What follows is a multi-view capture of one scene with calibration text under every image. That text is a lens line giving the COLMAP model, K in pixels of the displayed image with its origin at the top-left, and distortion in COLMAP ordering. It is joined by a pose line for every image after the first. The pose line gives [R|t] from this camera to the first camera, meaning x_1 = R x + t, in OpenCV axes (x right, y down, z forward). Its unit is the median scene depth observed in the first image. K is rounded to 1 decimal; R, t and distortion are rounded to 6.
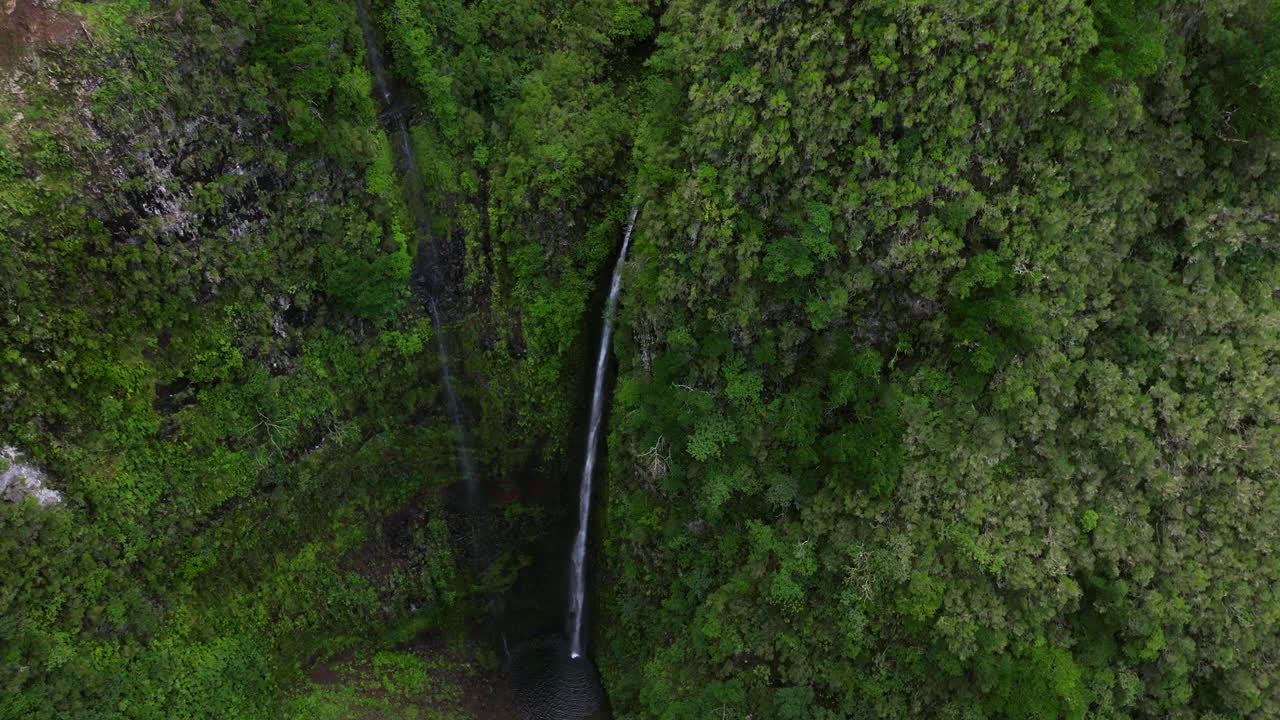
lens RADIAL K [[800.1, 0, 640.0], [0, 800.1, 360.0], [0, 0, 1]] dist [-0.001016, -0.000237]
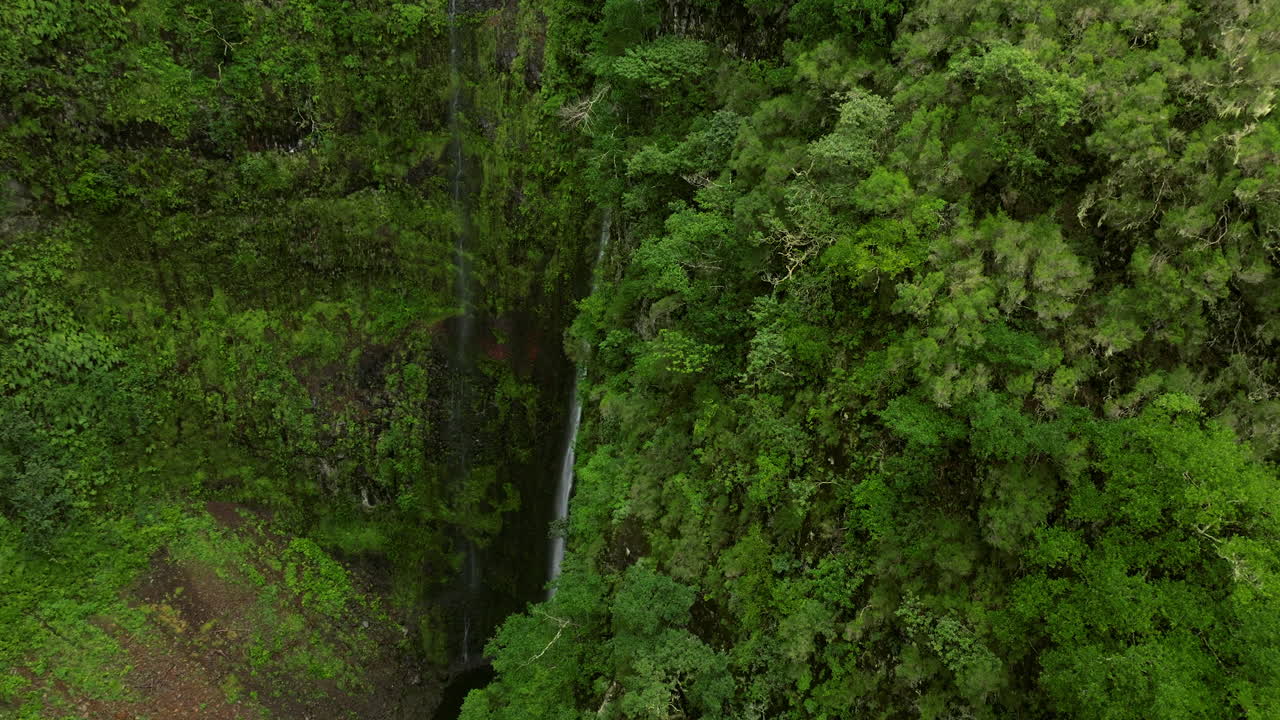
lens RADIAL K [[800.1, 0, 640.0], [0, 800.1, 360.0], [0, 0, 1]] dist [-0.001016, -0.000237]
pose [[0.877502, 0.248246, -0.410322, 0.255593], [-0.372577, 0.891601, -0.257361, 0.314936], [0.301954, 0.378711, 0.874872, 0.381113]]
